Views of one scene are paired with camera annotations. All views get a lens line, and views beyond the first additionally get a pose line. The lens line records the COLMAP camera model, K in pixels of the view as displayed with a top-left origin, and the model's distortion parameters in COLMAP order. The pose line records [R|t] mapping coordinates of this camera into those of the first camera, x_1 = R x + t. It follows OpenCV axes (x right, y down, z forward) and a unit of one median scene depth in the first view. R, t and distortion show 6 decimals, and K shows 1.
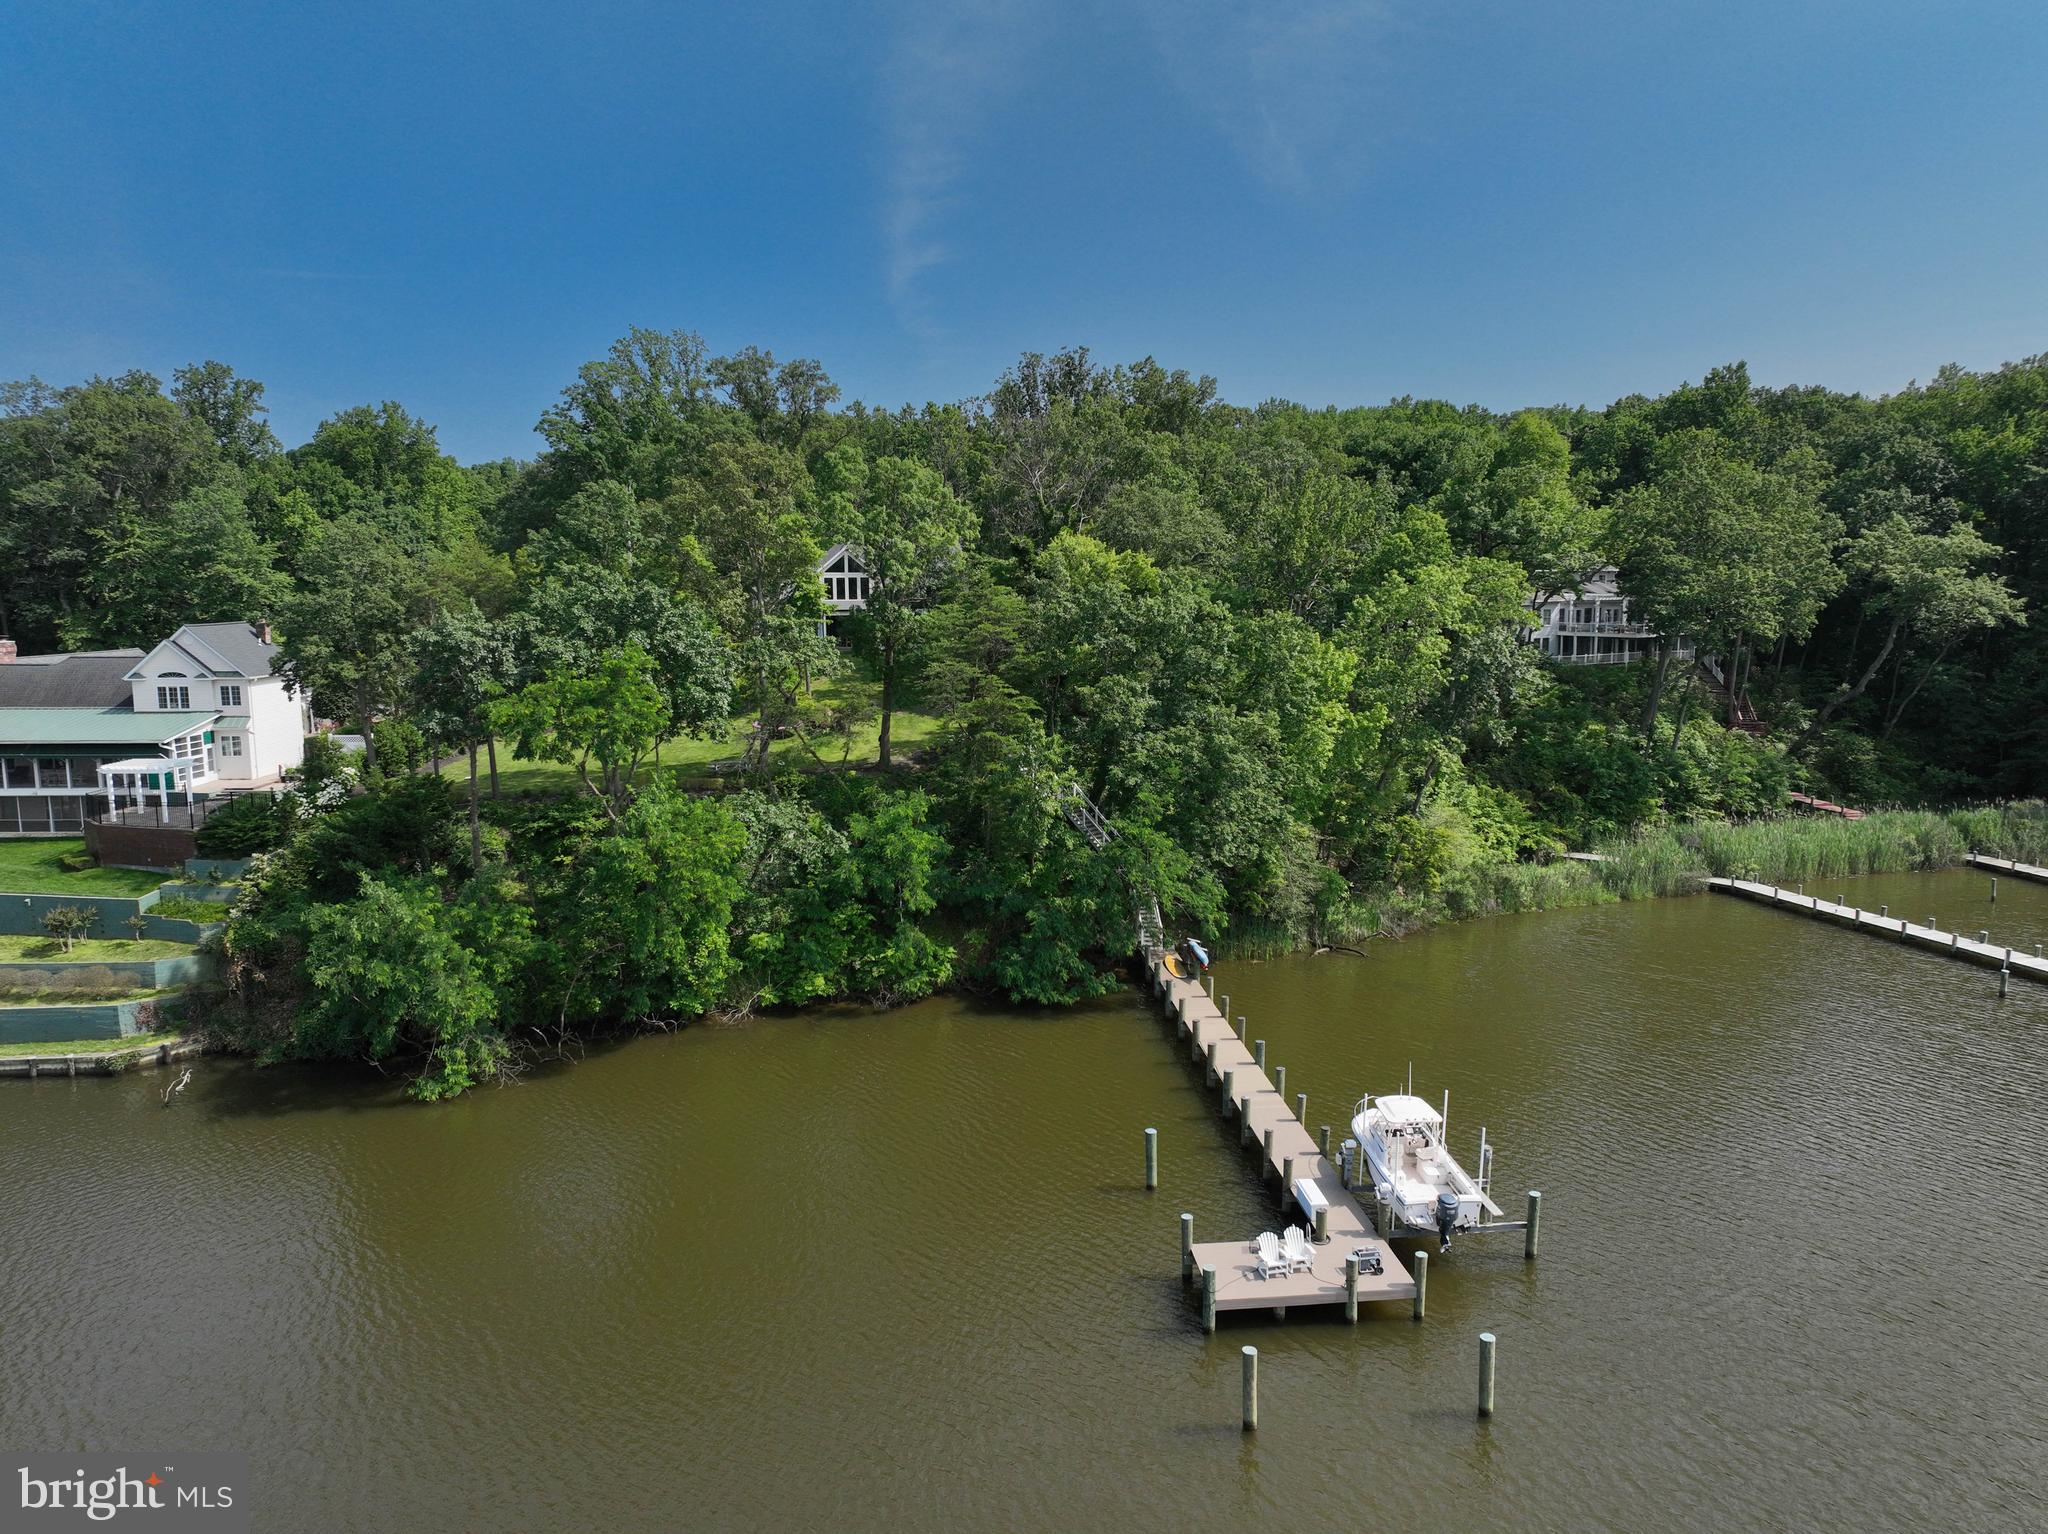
lens RADIAL K [[1434.8, 0, 1028.8], [0, 1434.8, 756.3], [0, 0, 1]] dist [0.004040, 0.006740]
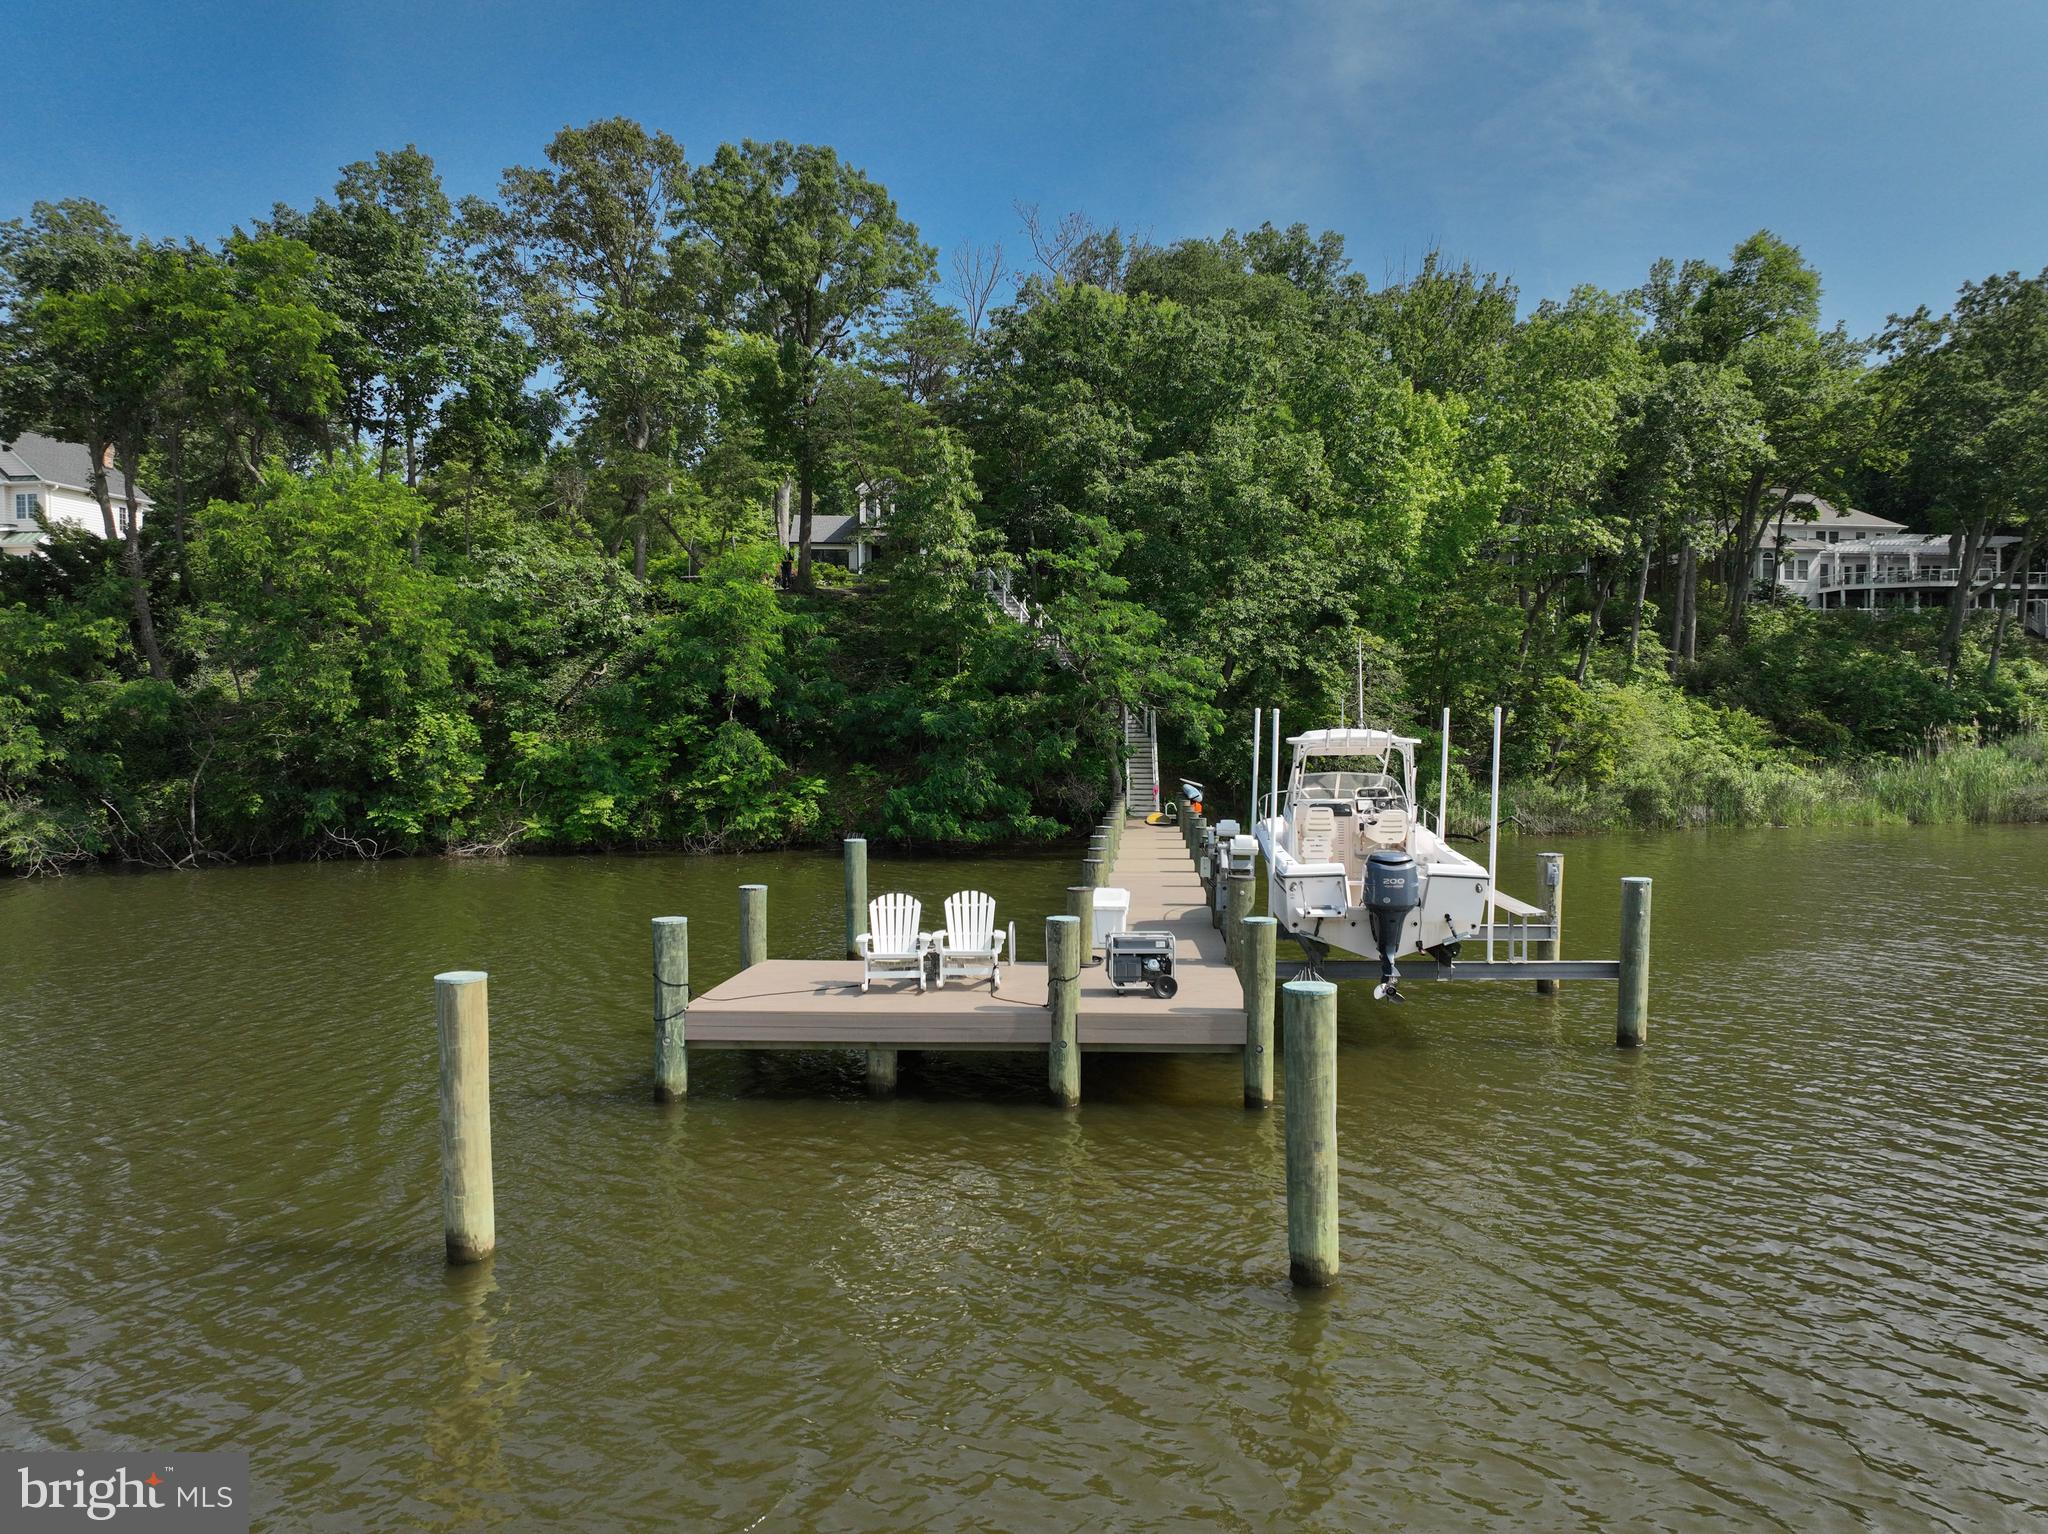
lens RADIAL K [[1434.8, 0, 1032.5], [0, 1434.8, 765.9], [0, 0, 1]] dist [0.004040, 0.006740]
pose [[0.986397, 0.010066, -0.164070, 0.155265], [-0.027505, 0.994158, -0.104367, 0.196409], [0.162061, 0.107460, 0.980912, 0.360068]]
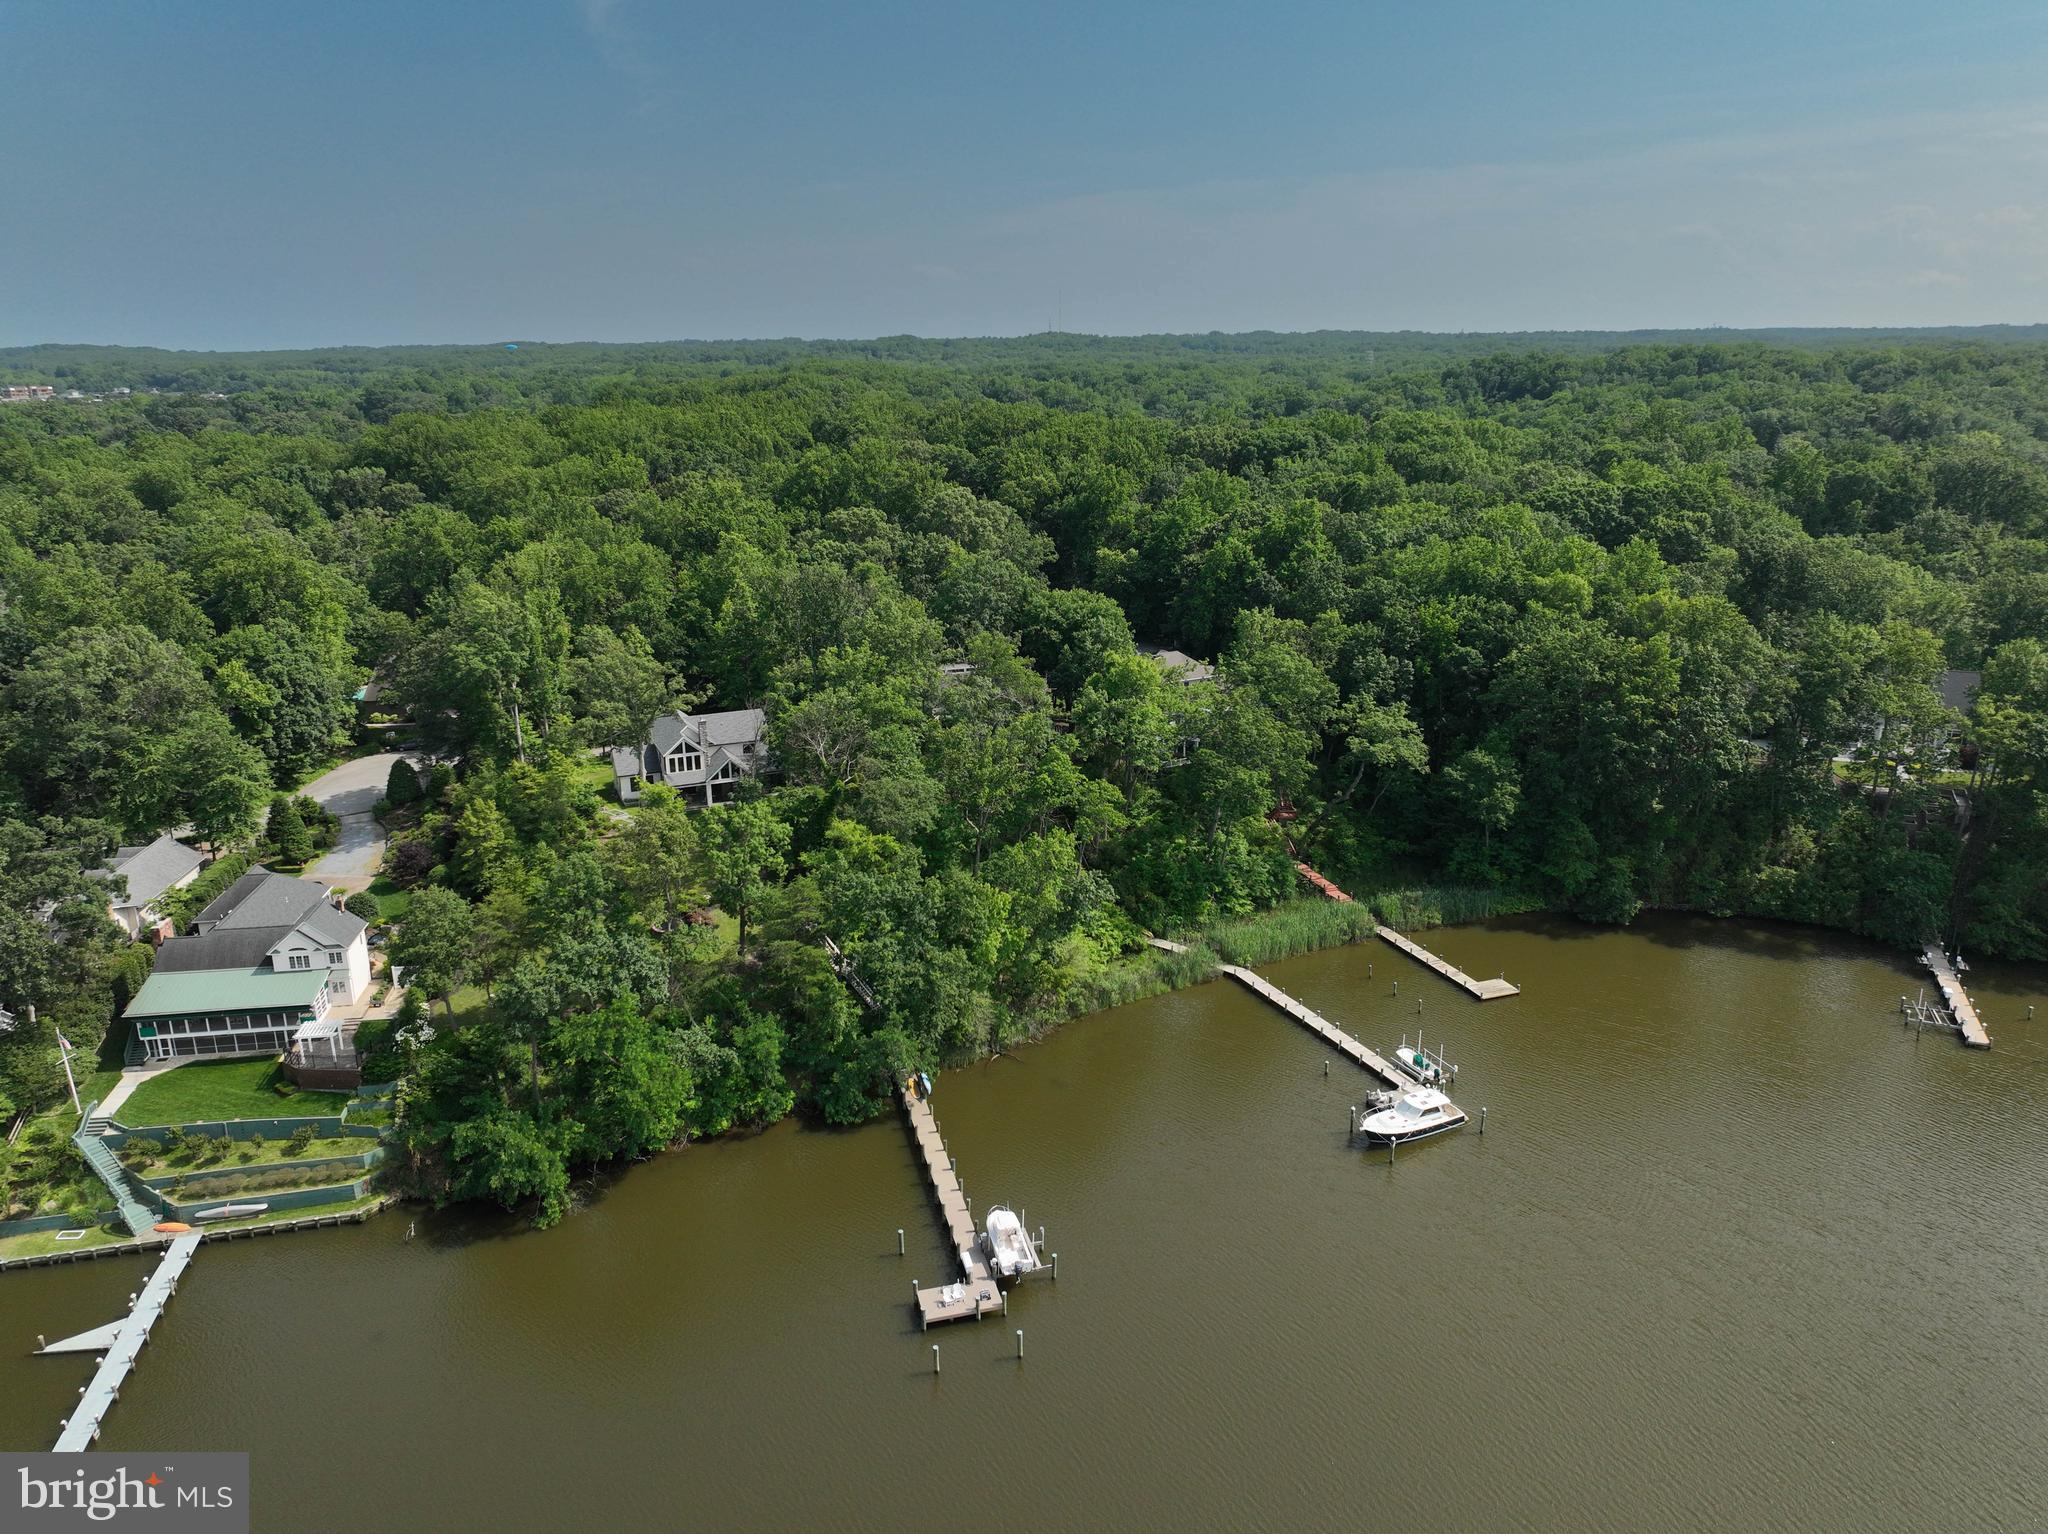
lens RADIAL K [[1434.8, 0, 1020.6], [0, 1434.8, 766.0], [0, 0, 1]] dist [0.004040, 0.006740]
pose [[0.986451, -0.049071, 0.156547, -0.033259], [0.023042, 0.986201, 0.163939, -0.583944], [-0.162431, -0.158111, 0.973970, -0.793353]]
